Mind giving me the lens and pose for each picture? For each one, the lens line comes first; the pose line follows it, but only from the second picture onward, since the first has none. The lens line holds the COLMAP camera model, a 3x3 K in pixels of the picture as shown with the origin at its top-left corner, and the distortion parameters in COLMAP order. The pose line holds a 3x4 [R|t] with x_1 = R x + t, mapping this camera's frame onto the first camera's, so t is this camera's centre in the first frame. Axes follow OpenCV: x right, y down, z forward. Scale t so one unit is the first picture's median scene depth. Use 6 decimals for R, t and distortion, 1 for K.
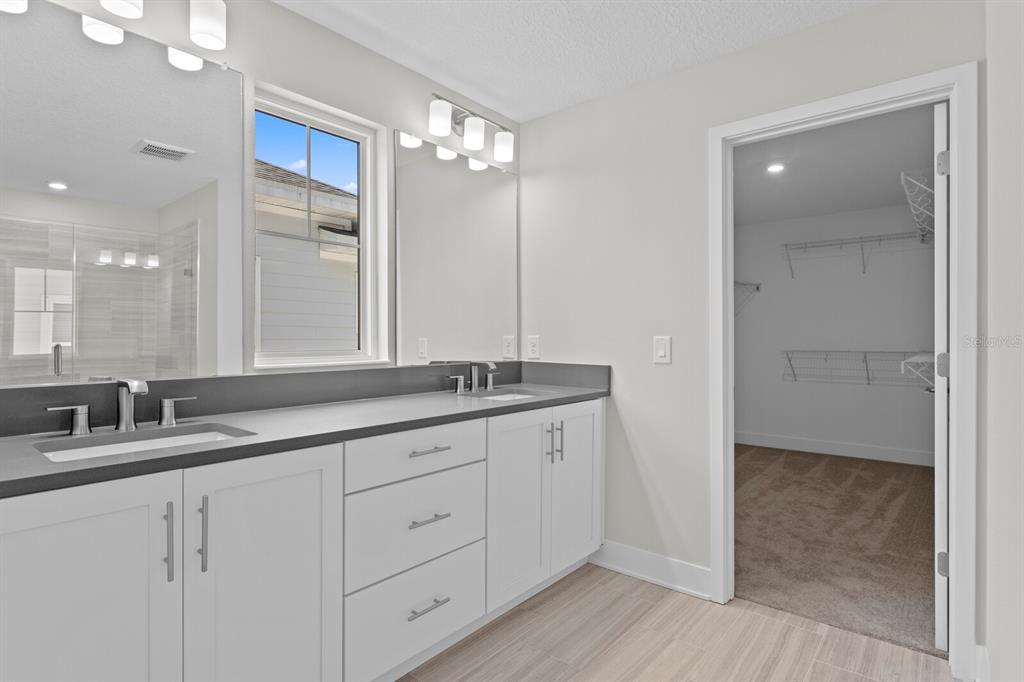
lens RADIAL K [[527.5, 0, 511.6], [0, 527.5, 338.9], [0, 0, 1]] dist [-0.002432, 0.002255]
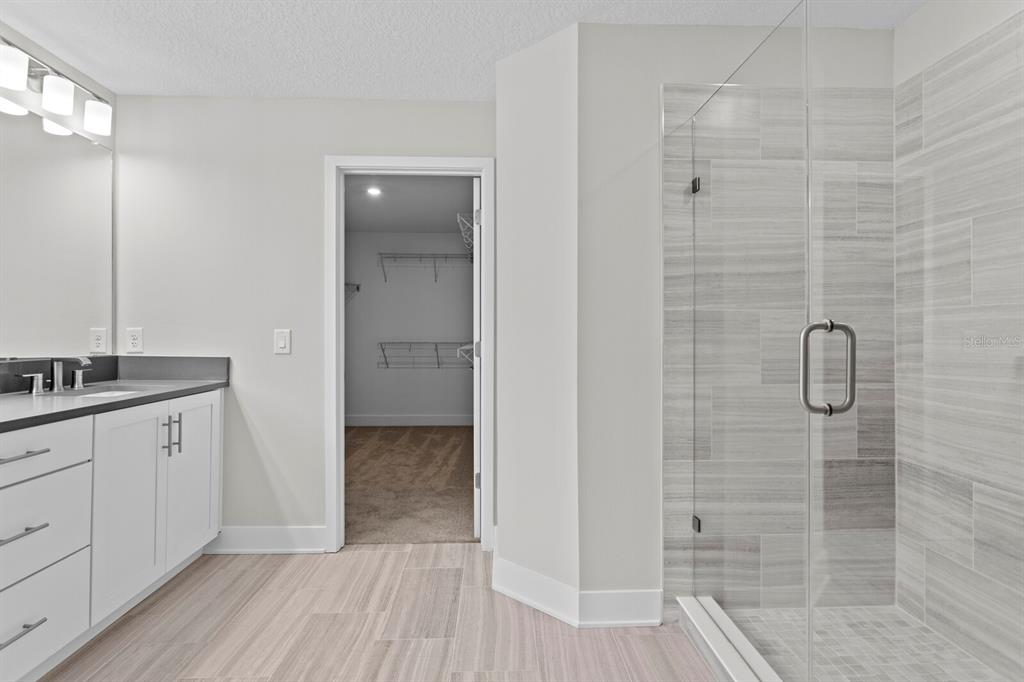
lens RADIAL K [[527.5, 0, 511.6], [0, 527.5, 338.9], [0, 0, 1]] dist [-0.002432, 0.002255]
pose [[0.745437, -0.004800, 0.666559, -0.091285], [-0.002213, 0.999951, 0.009676, 0.003244], [-0.666573, -0.008688, 0.745389, -0.146557]]
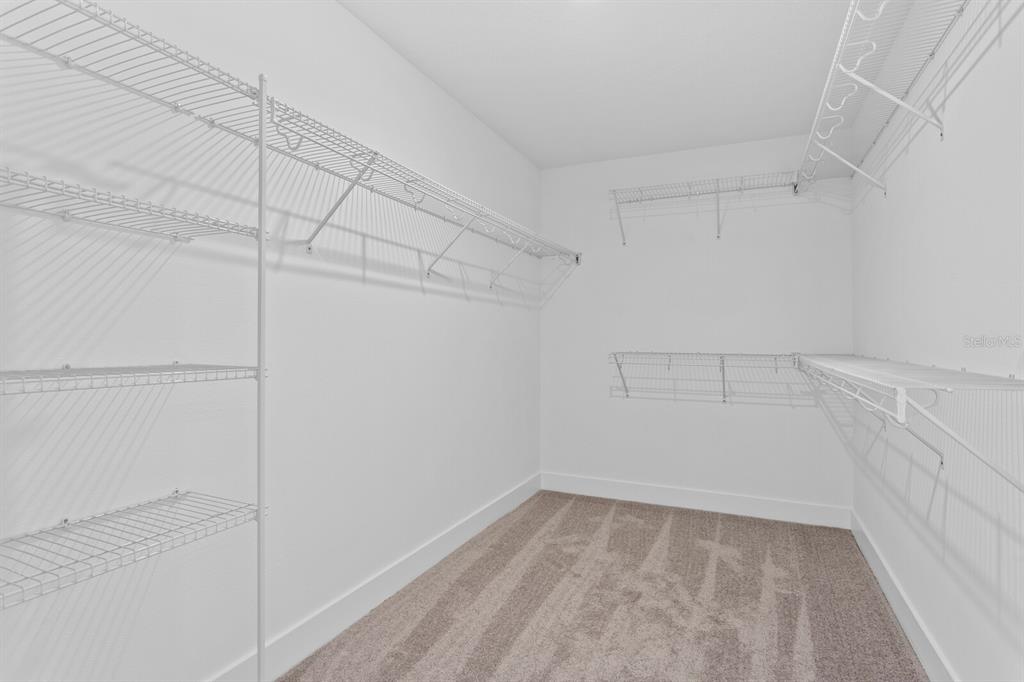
lens RADIAL K [[527.5, 0, 511.6], [0, 527.5, 338.9], [0, 0, 1]] dist [-0.002432, 0.002255]
pose [[0.962779, 0.001967, 0.270281, 0.416988], [-0.002670, 0.999994, 0.002231, 0.007314], [-0.270275, -0.002870, 0.962779, 0.761745]]
